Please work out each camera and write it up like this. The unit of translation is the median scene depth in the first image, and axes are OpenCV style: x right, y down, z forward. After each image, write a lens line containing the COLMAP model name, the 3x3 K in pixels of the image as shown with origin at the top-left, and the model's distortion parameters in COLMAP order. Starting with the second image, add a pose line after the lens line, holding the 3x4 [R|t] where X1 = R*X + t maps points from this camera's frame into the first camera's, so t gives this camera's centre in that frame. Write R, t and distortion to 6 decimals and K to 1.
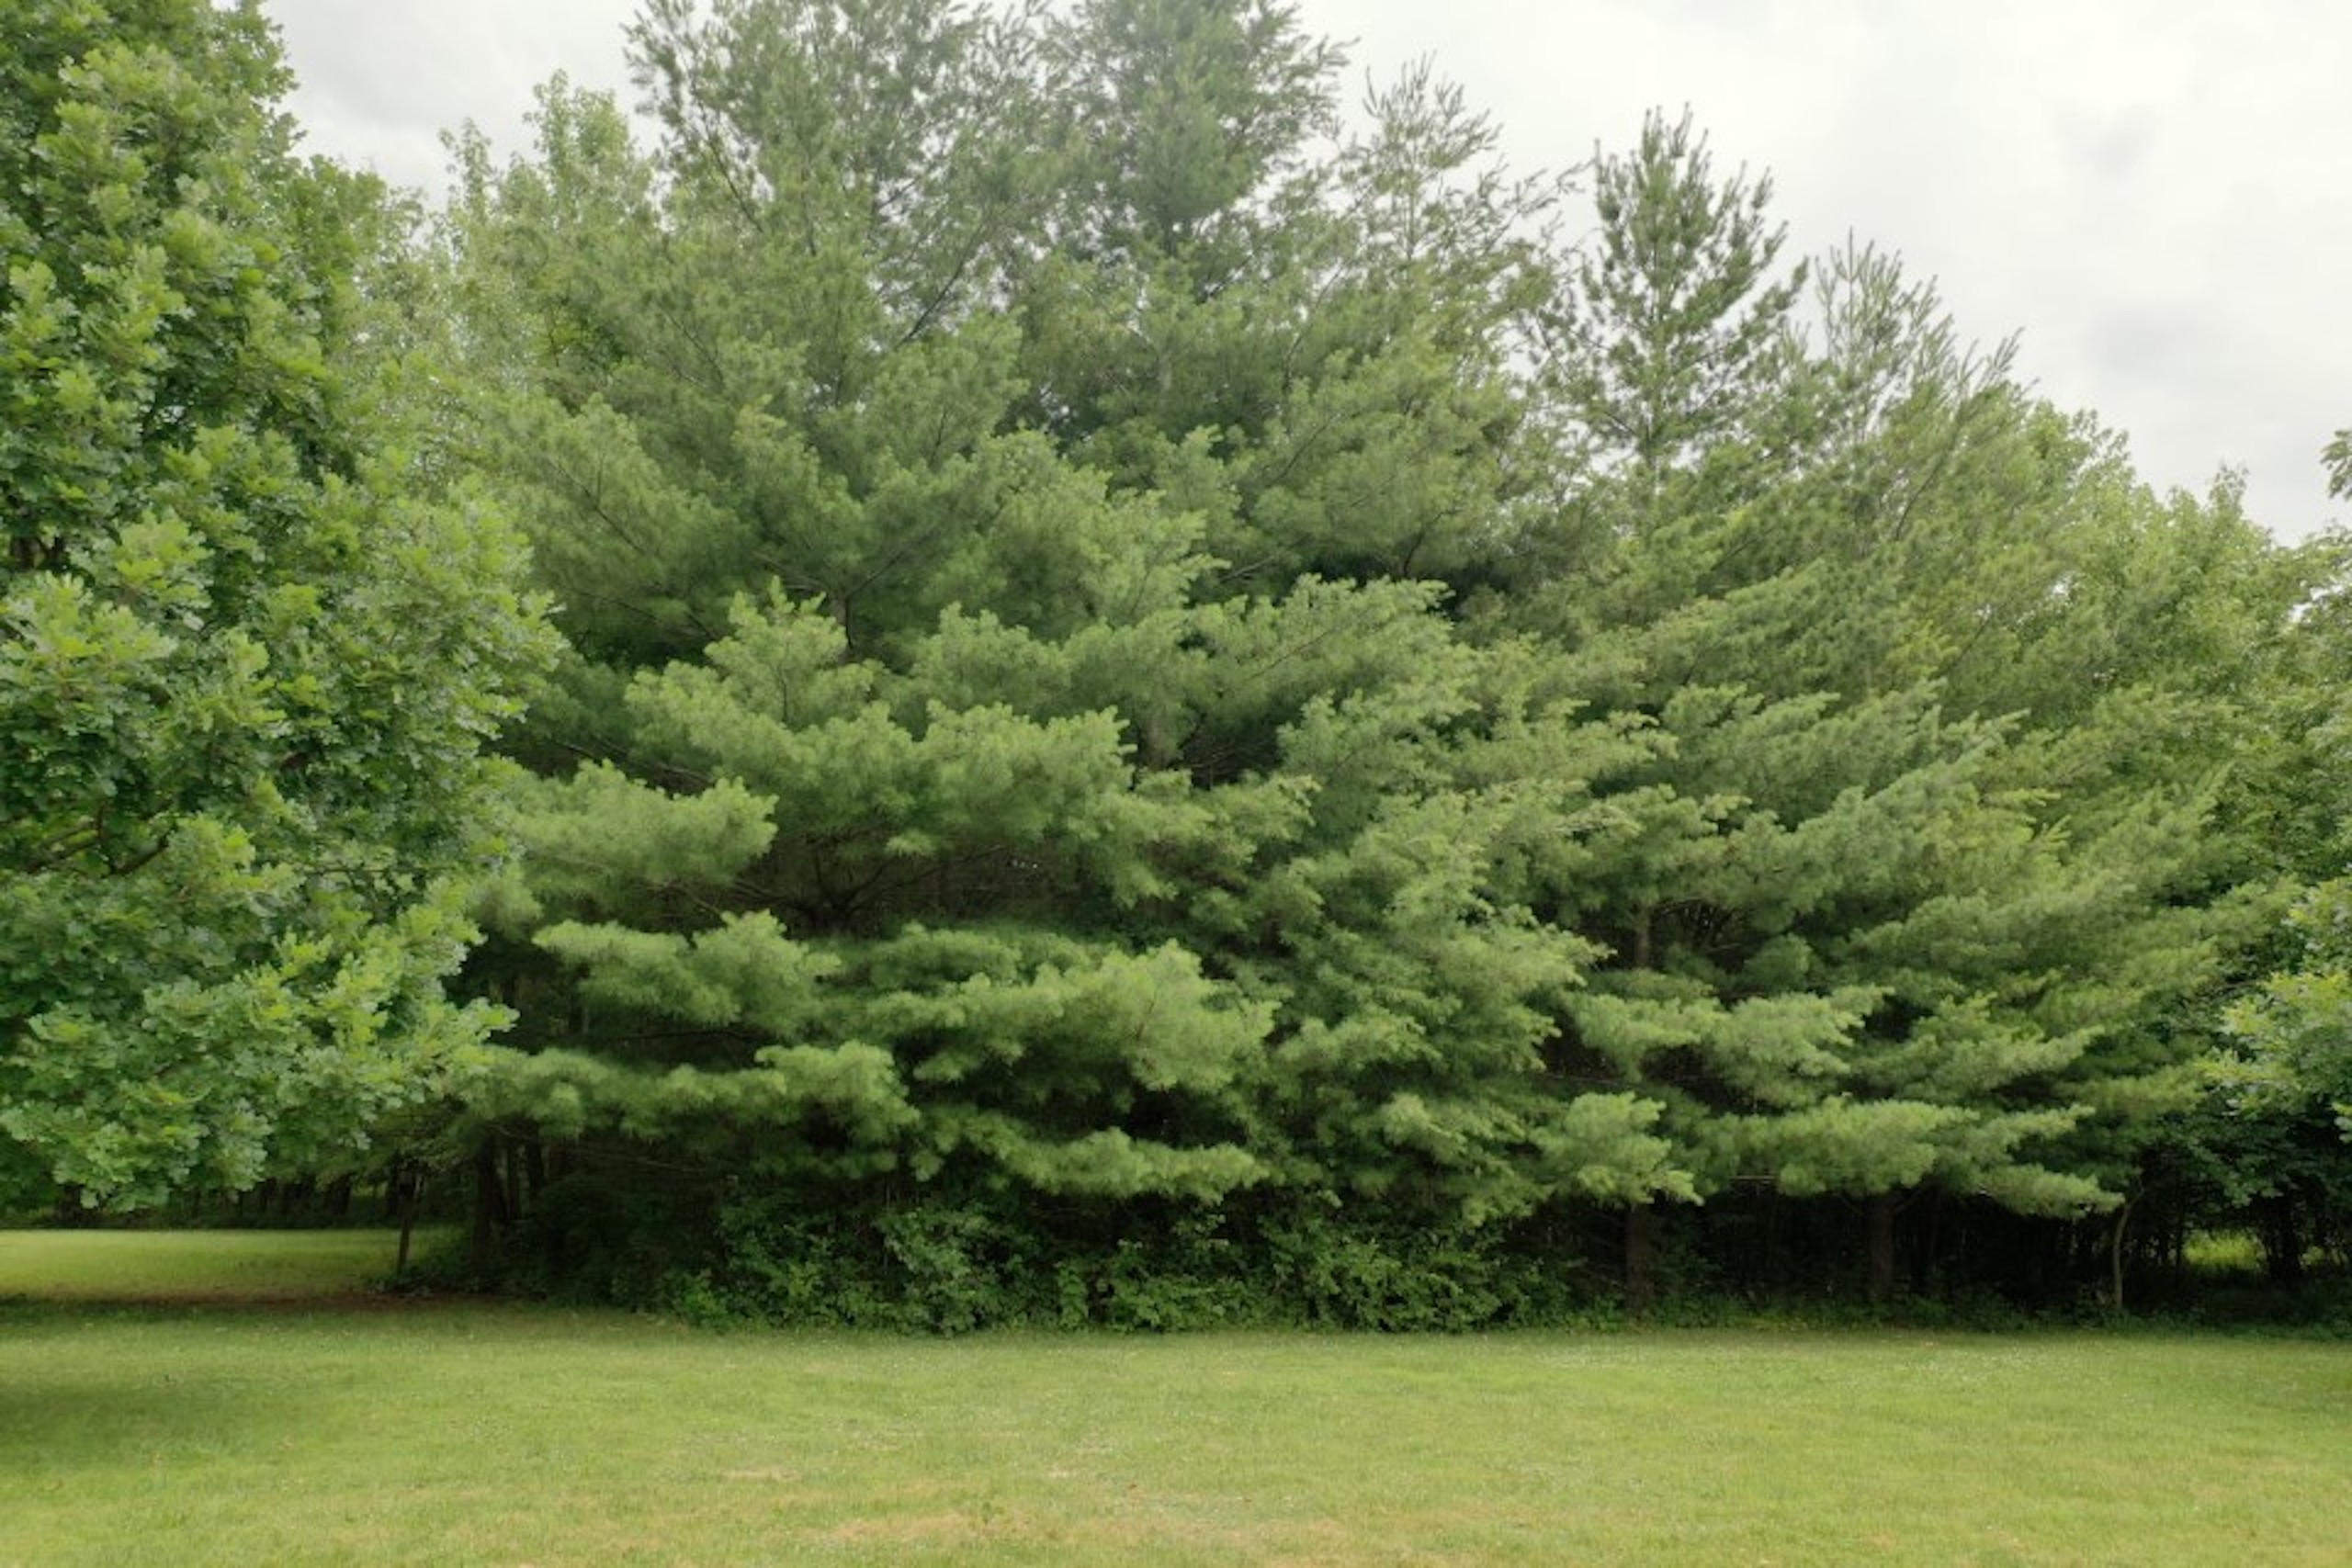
lens RADIAL K [[1910.0, 0, 1183.3], [0, 1910.0, 777.6], [0, 0, 1]] dist [-0.031642, -0.000750]
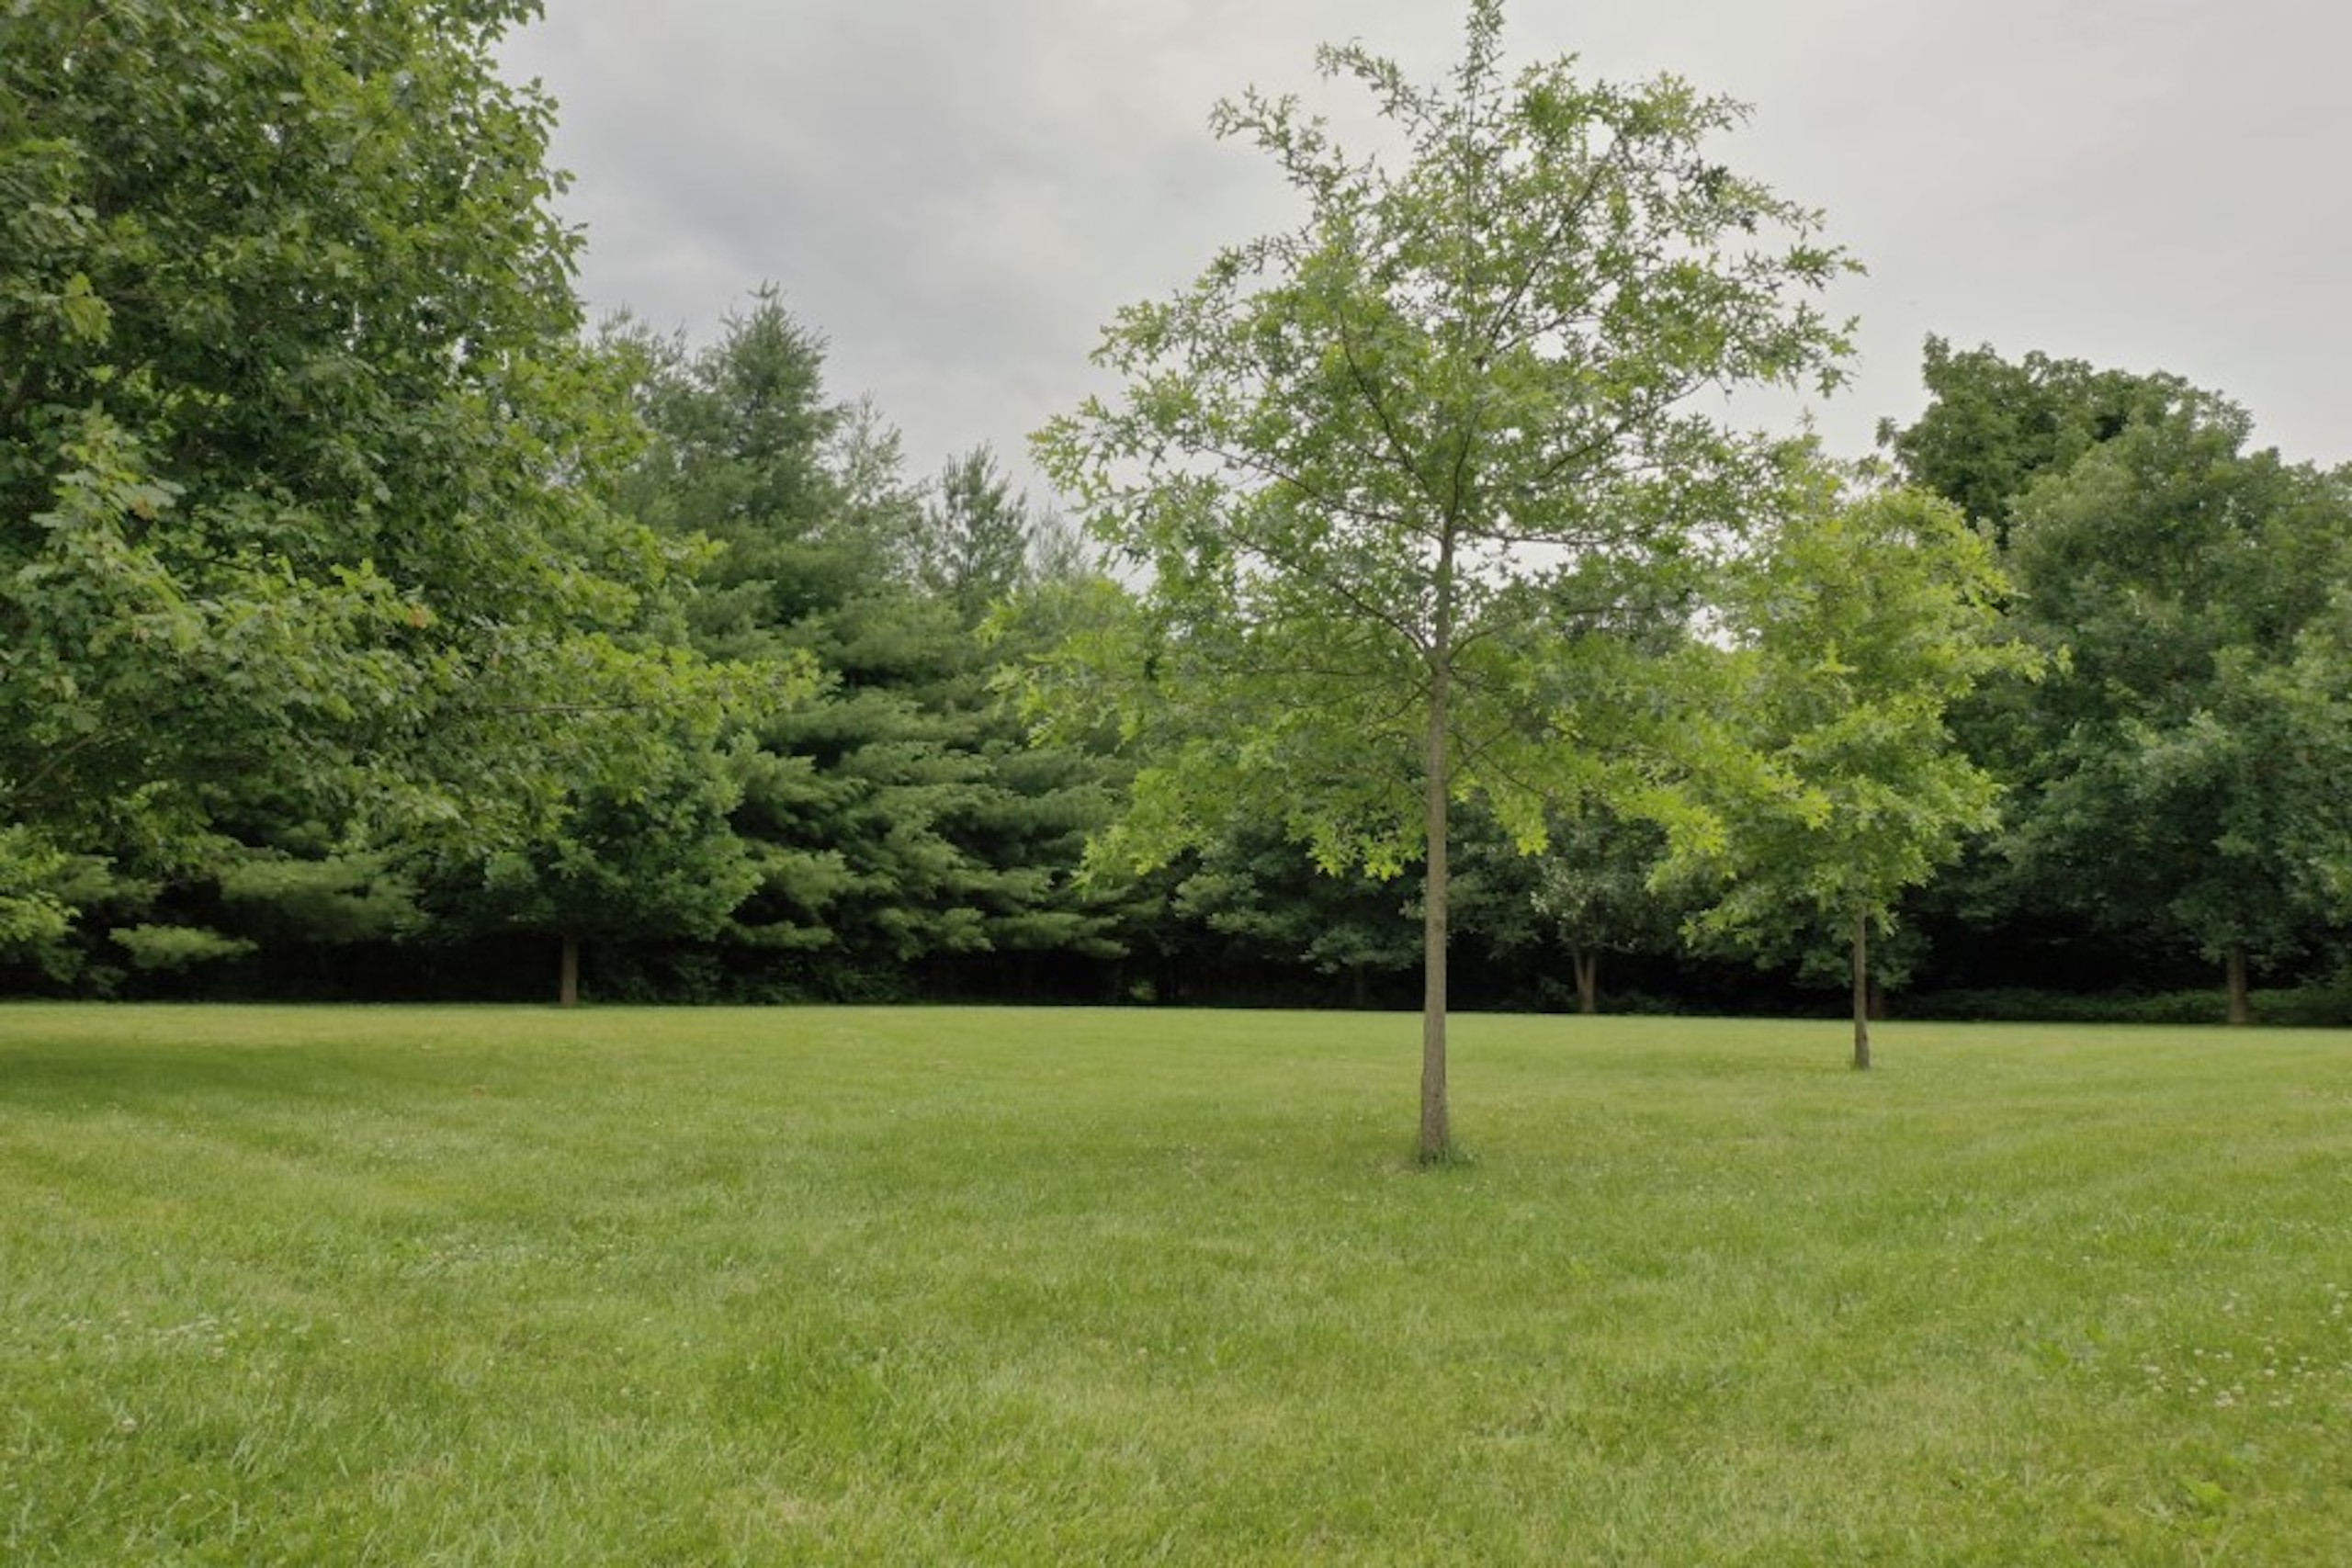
lens RADIAL K [[1910.0, 0, 1175.1], [0, 1910.0, 787.7], [0, 0, 1]] dist [-0.031642, -0.000750]
pose [[0.838631, 0.044851, 0.542850, -0.891035], [-0.111812, 0.989556, 0.090975, -0.245520], [-0.533100, -0.136991, 0.834888, -1.196494]]
